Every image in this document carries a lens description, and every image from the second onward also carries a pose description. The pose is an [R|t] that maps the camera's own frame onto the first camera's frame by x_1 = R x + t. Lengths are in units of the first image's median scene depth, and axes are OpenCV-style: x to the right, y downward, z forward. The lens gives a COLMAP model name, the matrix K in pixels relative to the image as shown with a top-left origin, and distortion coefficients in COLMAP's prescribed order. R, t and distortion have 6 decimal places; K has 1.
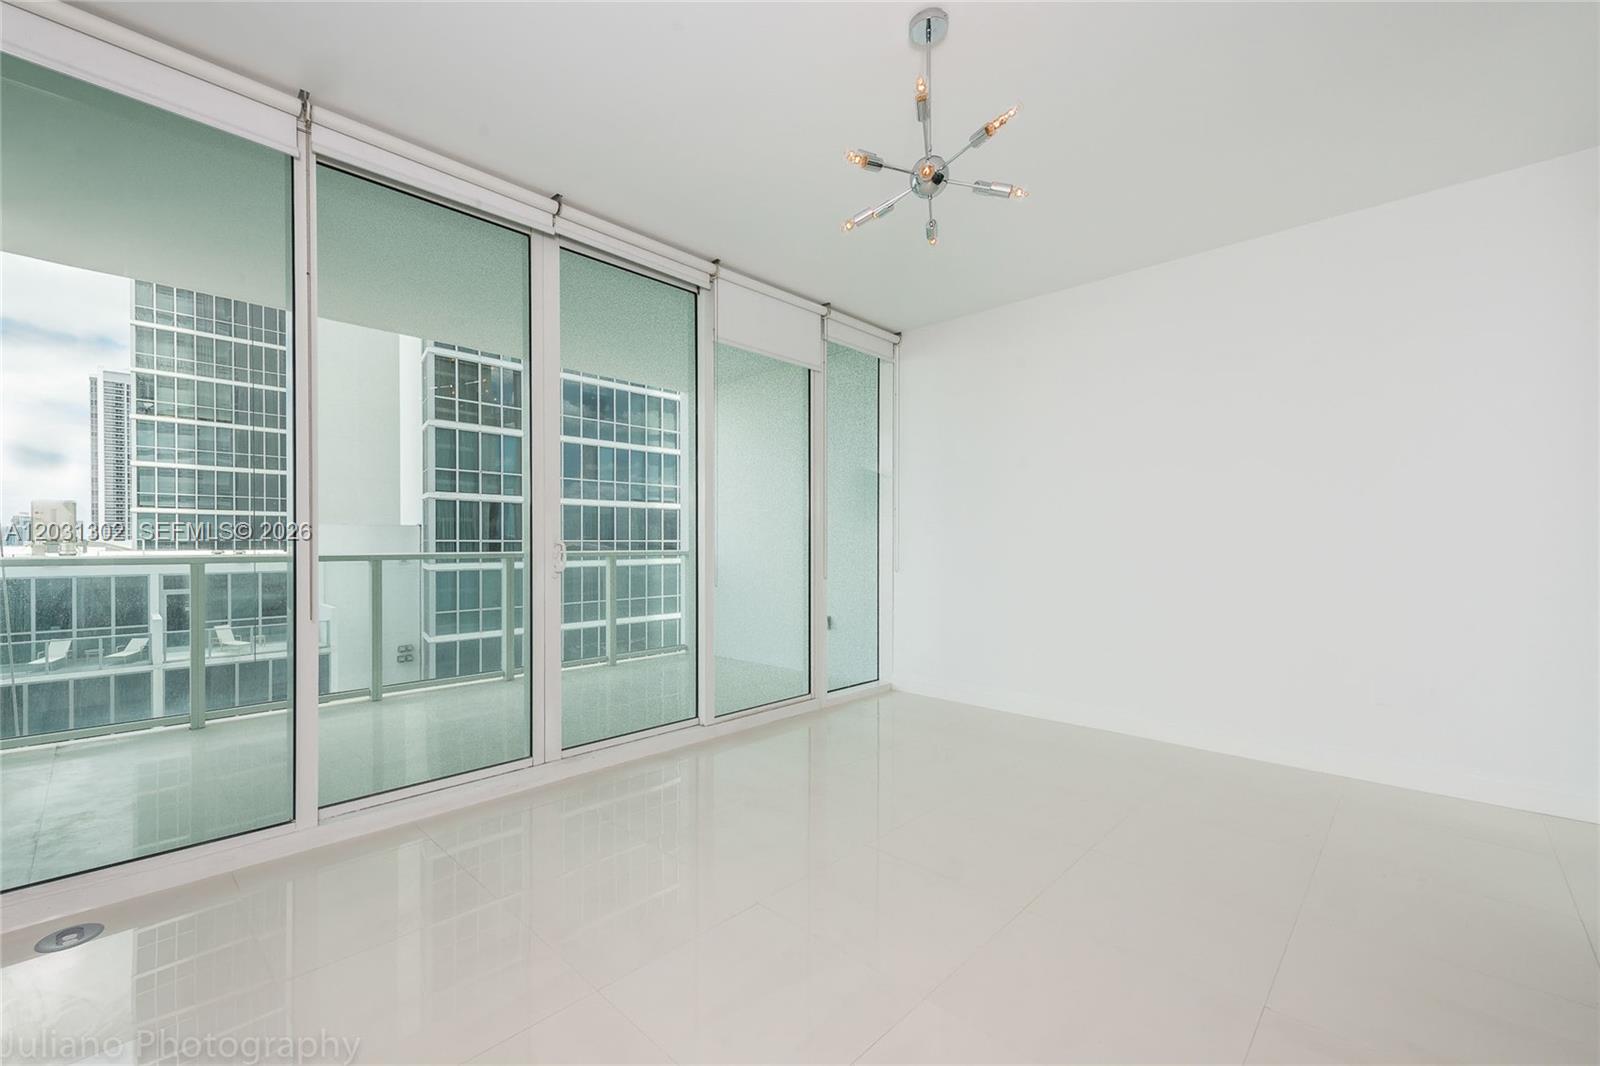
lens RADIAL K [[650.2, 0, 746.7], [0, 650.2, 539.9], [0, 0, 1]] dist [0.014364, -0.004314]
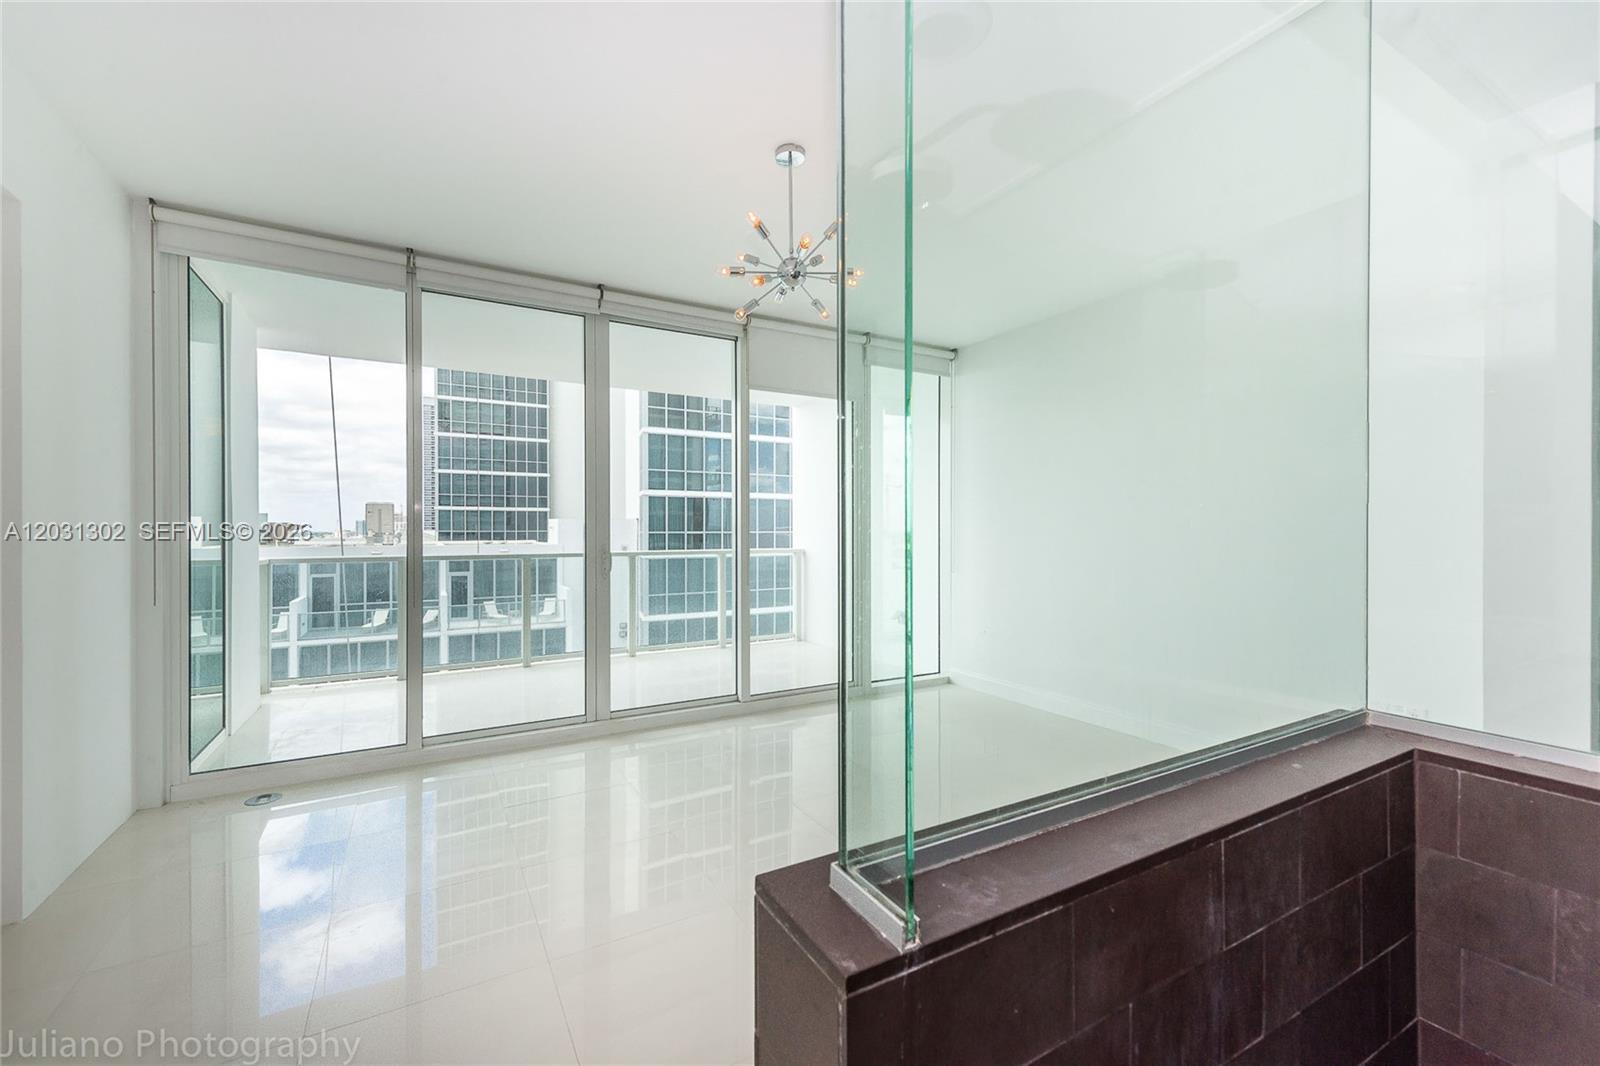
lens RADIAL K [[650.2, 0, 802.9], [0, 650.2, 528.7], [0, 0, 1]] dist [0.014364, -0.004314]
pose [[0.964545, -0.001812, -0.263912, 0.098858], [0.003101, 0.999985, 0.004470, -0.011148], [0.263900, -0.005130, 0.964536, -0.032100]]
